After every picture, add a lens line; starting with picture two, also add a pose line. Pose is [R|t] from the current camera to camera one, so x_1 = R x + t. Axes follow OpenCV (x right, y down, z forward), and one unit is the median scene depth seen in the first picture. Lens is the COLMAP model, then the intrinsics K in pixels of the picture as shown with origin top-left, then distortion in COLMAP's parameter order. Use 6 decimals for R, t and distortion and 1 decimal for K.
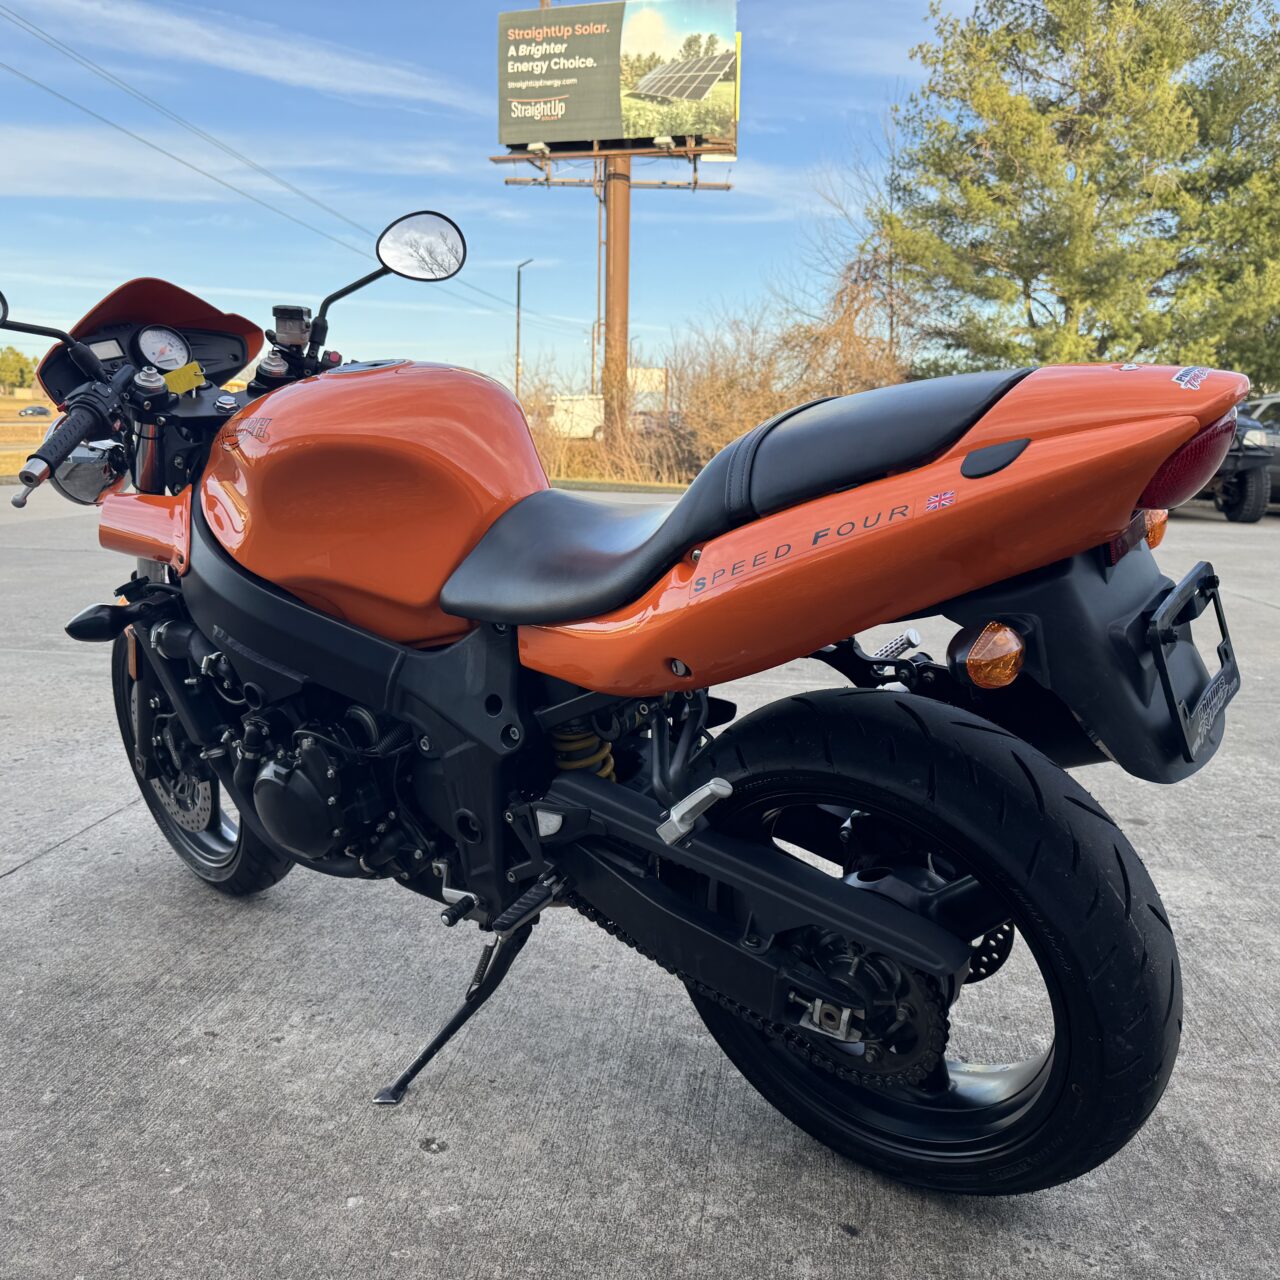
lens RADIAL K [[1195.2, 0, 672.9], [0, 1195.2, 638.3], [0, 0, 1]] dist [0.037317, -0.036043]
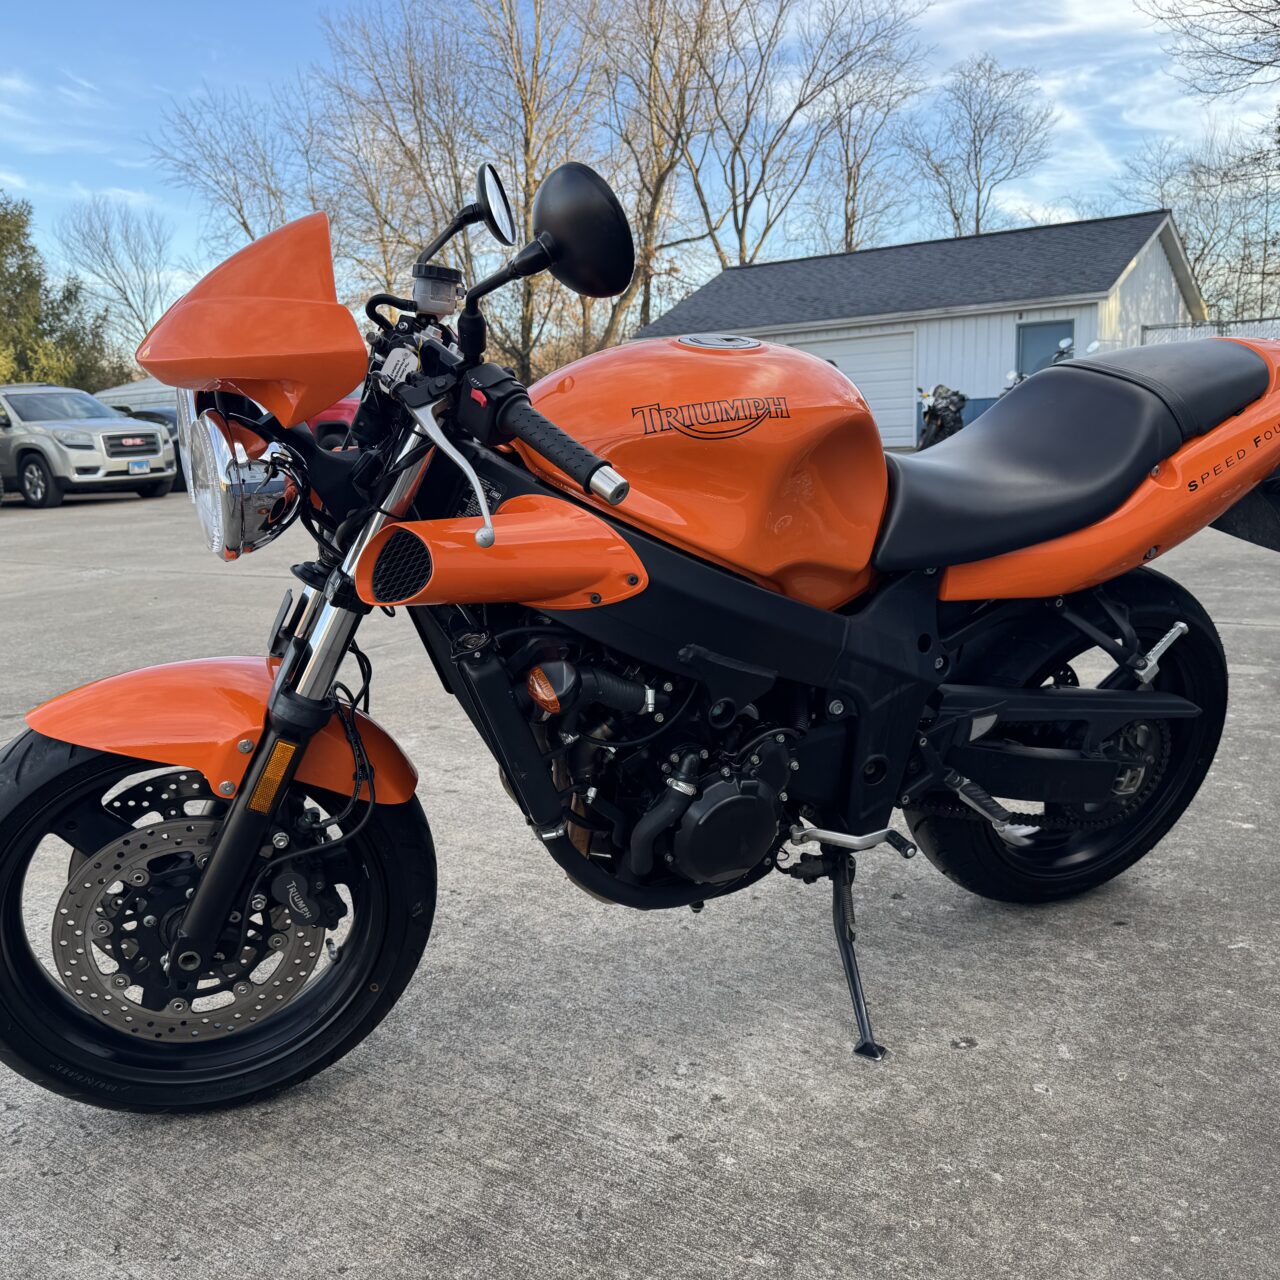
lens RADIAL K [[1197.4, 0, 640.0], [0, 1197.4, 640.0], [0, 0, 1]] dist [0.018799, -0.014452]
pose [[0.486827, -0.223004, 0.844553, -1.145197], [0.196019, 0.970094, 0.143161, -0.146063], [-0.851221, 0.095854, 0.515980, 0.625947]]
